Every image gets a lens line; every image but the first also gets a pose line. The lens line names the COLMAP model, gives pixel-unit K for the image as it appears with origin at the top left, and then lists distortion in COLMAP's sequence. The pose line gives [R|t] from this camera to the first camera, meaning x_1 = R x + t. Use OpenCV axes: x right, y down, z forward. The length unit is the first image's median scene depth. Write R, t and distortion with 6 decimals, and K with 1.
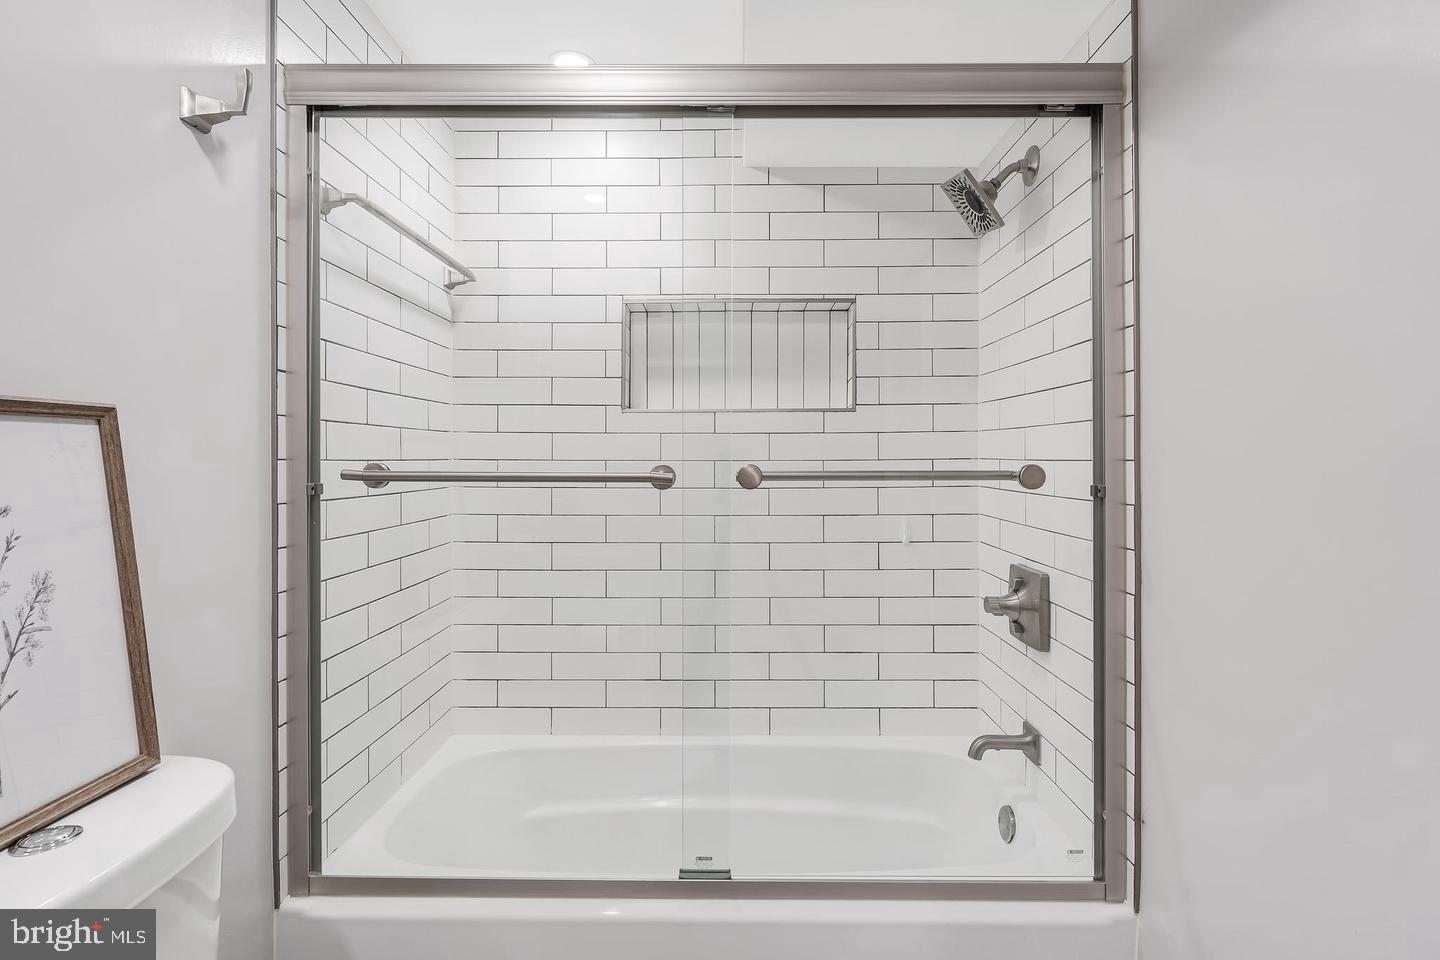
lens RADIAL K [[713.2, 0, 725.2], [0, 713.2, 458.1], [0, 0, 1]] dist [0.000579, 0.019508]
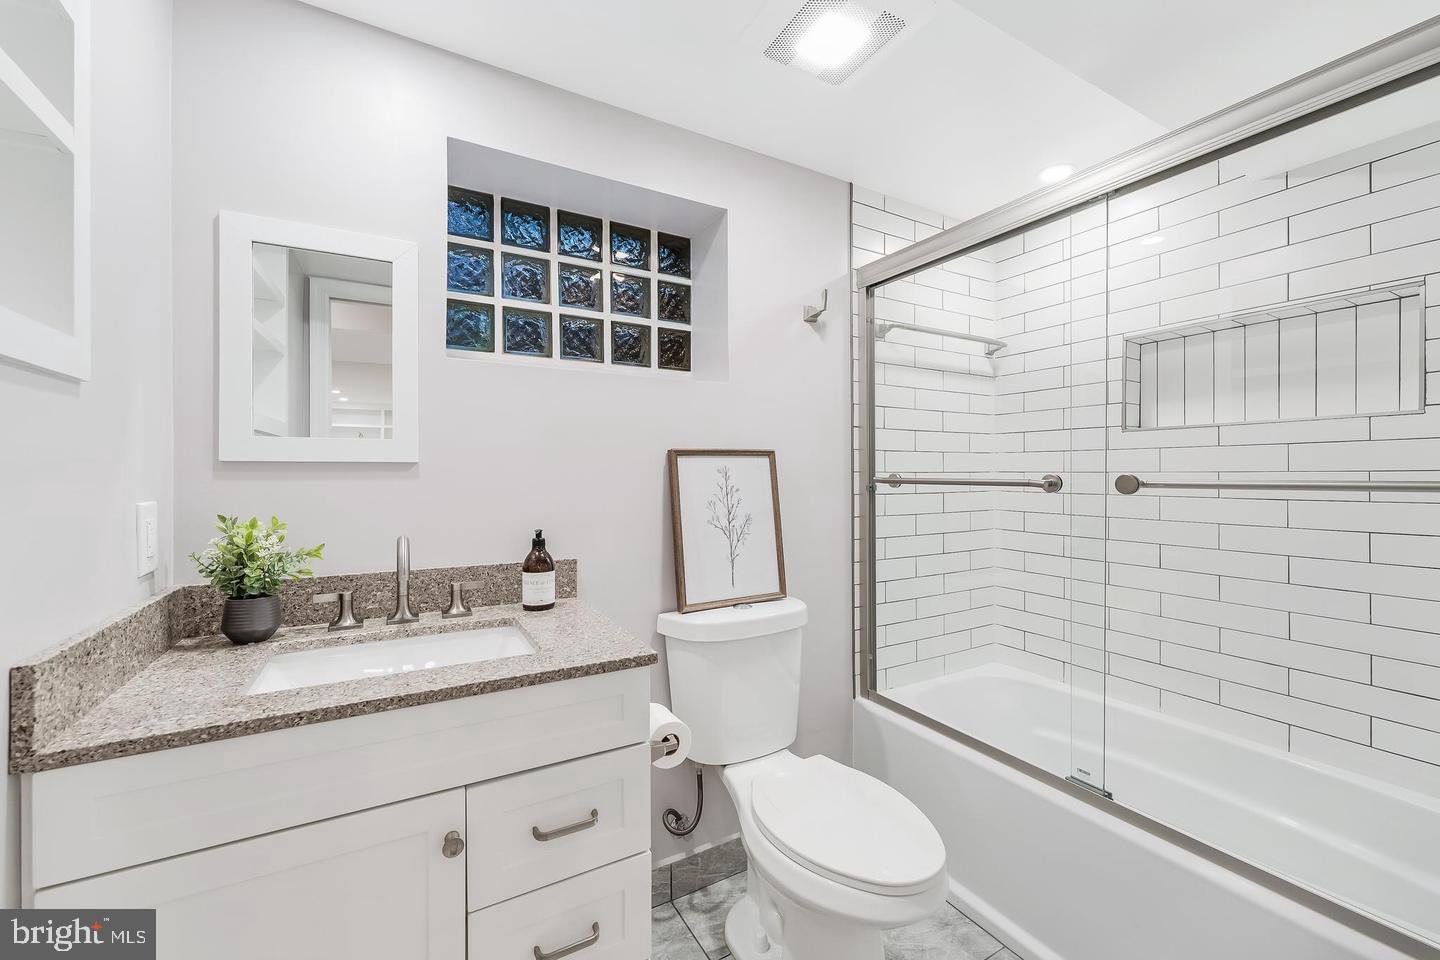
lens RADIAL K [[587.1, 0, 723.8], [0, 587.1, 472.7], [0, 0, 1]] dist [-0.000237, -0.000235]
pose [[0.503577, -0.003803, -0.863942, 0.544753], [0.003420, 0.999991, -0.002409, 0.006735], [0.863943, -0.001742, 0.503586, -0.108764]]
